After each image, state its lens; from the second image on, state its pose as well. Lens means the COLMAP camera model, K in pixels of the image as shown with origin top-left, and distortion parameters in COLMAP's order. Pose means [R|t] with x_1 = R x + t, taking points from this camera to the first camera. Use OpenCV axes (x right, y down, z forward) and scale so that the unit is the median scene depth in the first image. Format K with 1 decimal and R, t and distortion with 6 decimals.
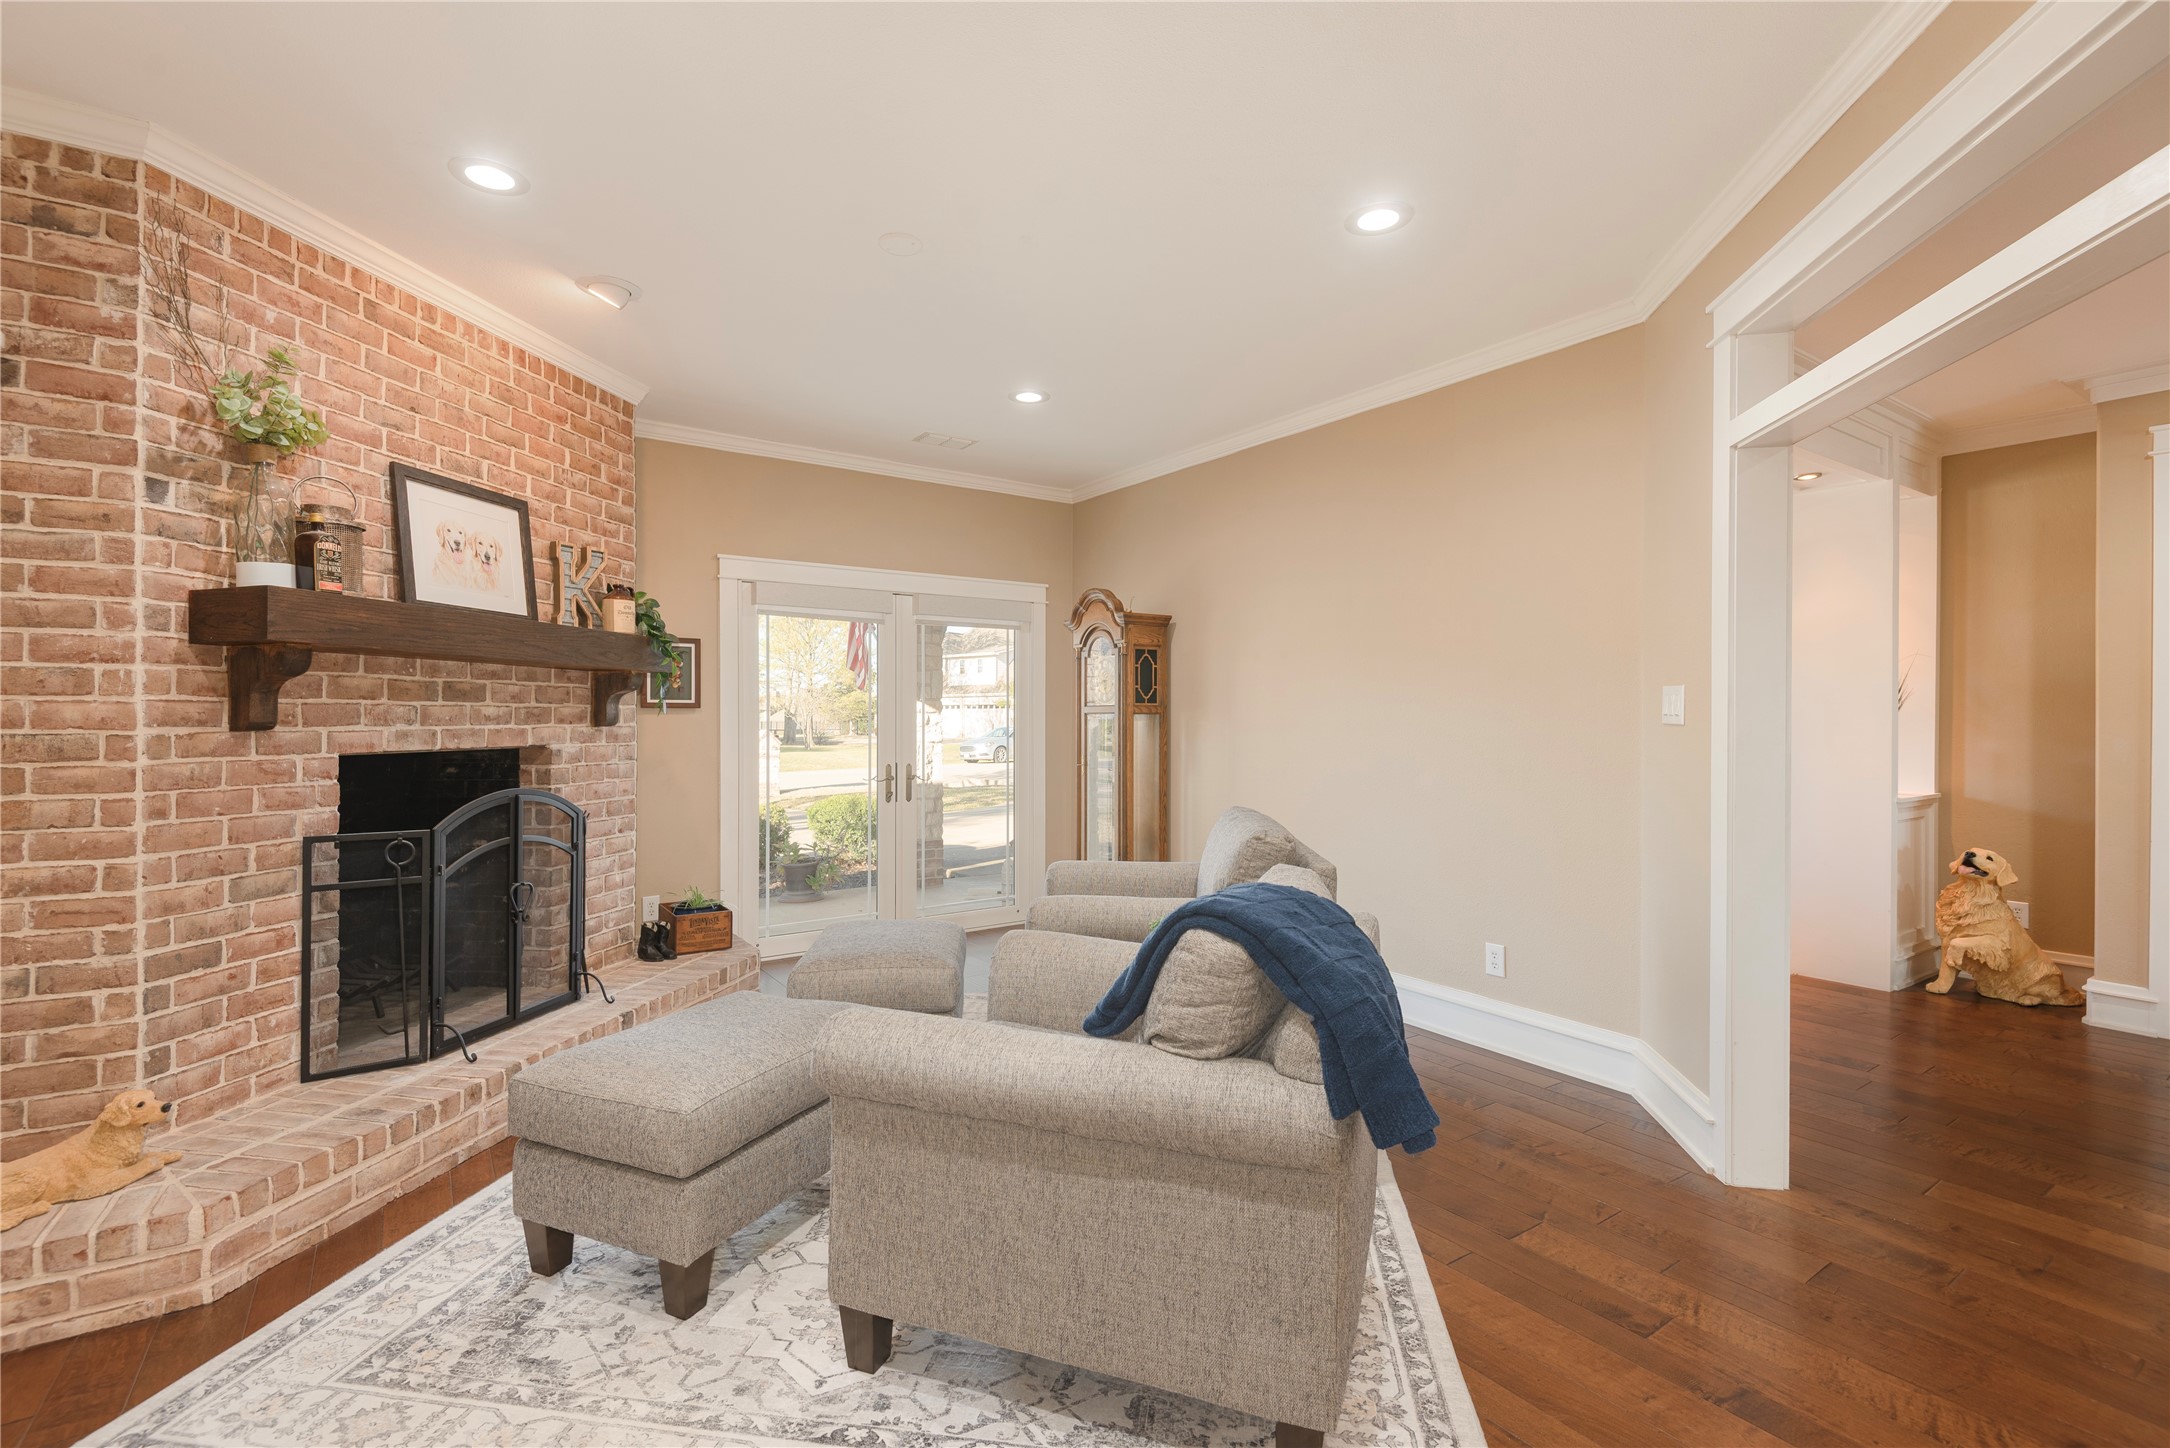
lens RADIAL K [[975.4, 0, 1094.6], [0, 975.4, 725.3], [0, 0, 1]] dist [0.026767, -0.016375]
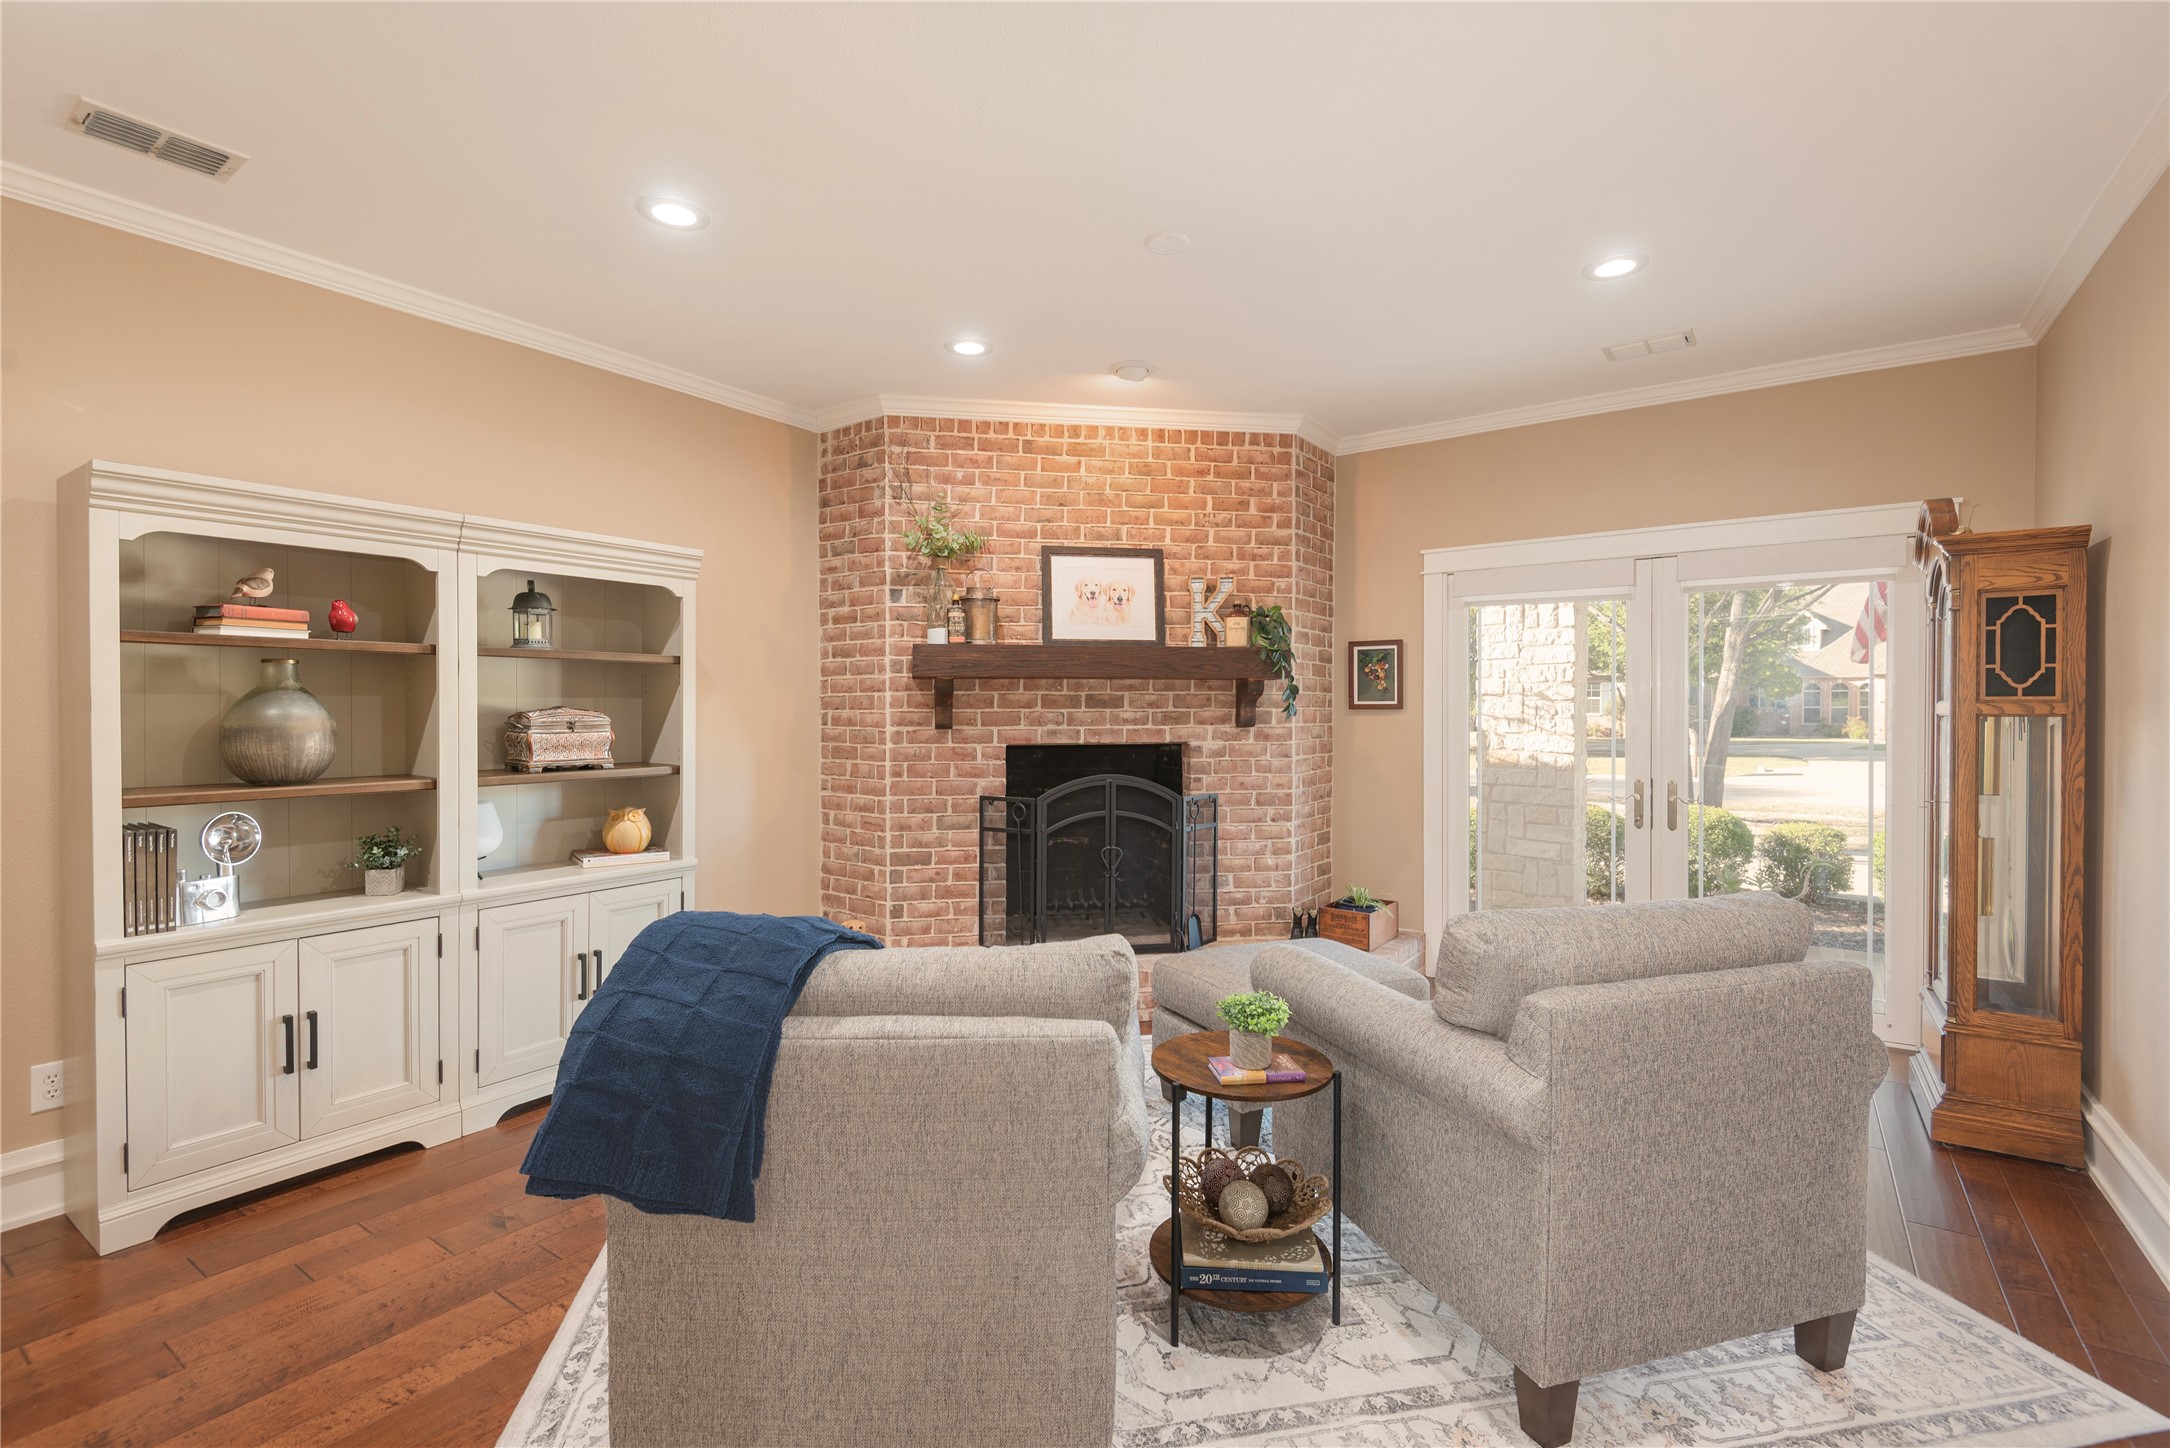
lens RADIAL K [[975.4, 0, 1099.6], [0, 975.4, 727.1], [0, 0, 1]] dist [0.026767, -0.016375]
pose [[0.340936, 0.015347, -0.939961, 0.713618], [-0.004118, 0.999882, 0.014832, -0.020982], [0.940077, -0.001186, 0.340959, 0.614112]]
